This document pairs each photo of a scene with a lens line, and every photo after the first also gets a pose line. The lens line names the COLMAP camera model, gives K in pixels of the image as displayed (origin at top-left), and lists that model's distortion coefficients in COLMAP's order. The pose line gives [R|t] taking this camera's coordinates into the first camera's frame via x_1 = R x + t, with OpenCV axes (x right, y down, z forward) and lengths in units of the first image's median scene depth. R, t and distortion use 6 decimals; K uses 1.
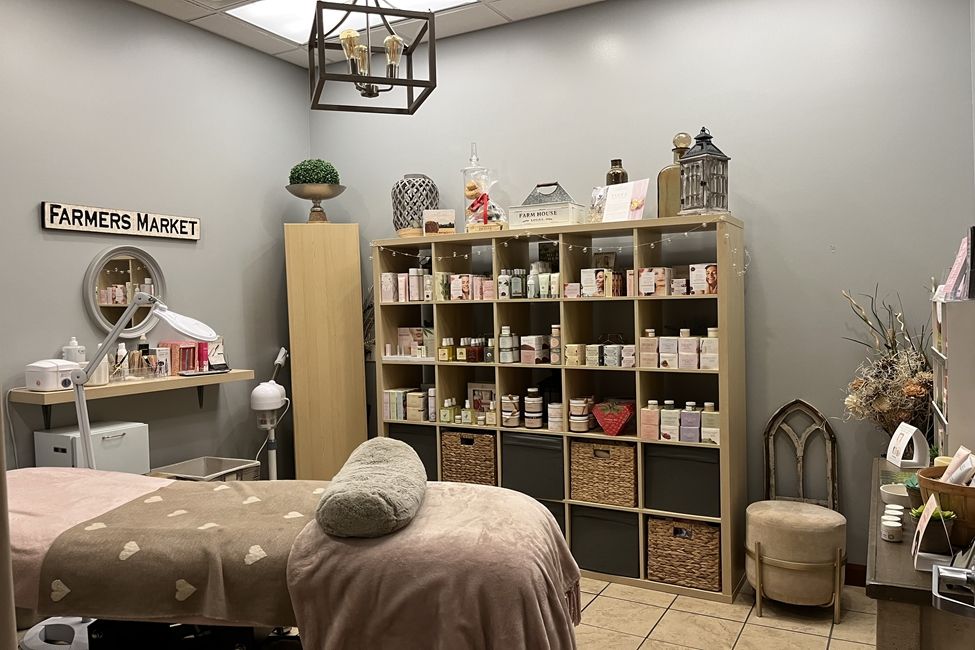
lens RADIAL K [[739.5, 0, 487.1], [0, 739.5, 325.7], [0, 0, 1]] dist [0.002103, -0.017173]
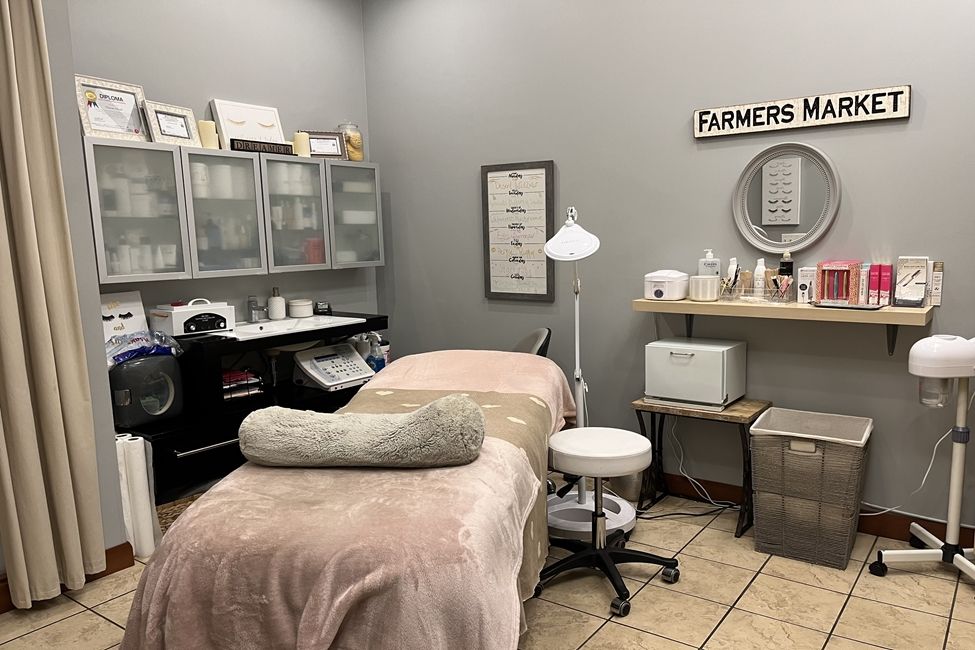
lens RADIAL K [[739.5, 0, 485.6], [0, 739.5, 359.8], [0, 0, 1]] dist [0.002103, -0.017173]
pose [[-0.152759, 0.195075, -0.968819, 0.436629], [0.000745, 0.980347, 0.197279, -0.032678], [0.988263, 0.029414, -0.149902, 0.807960]]
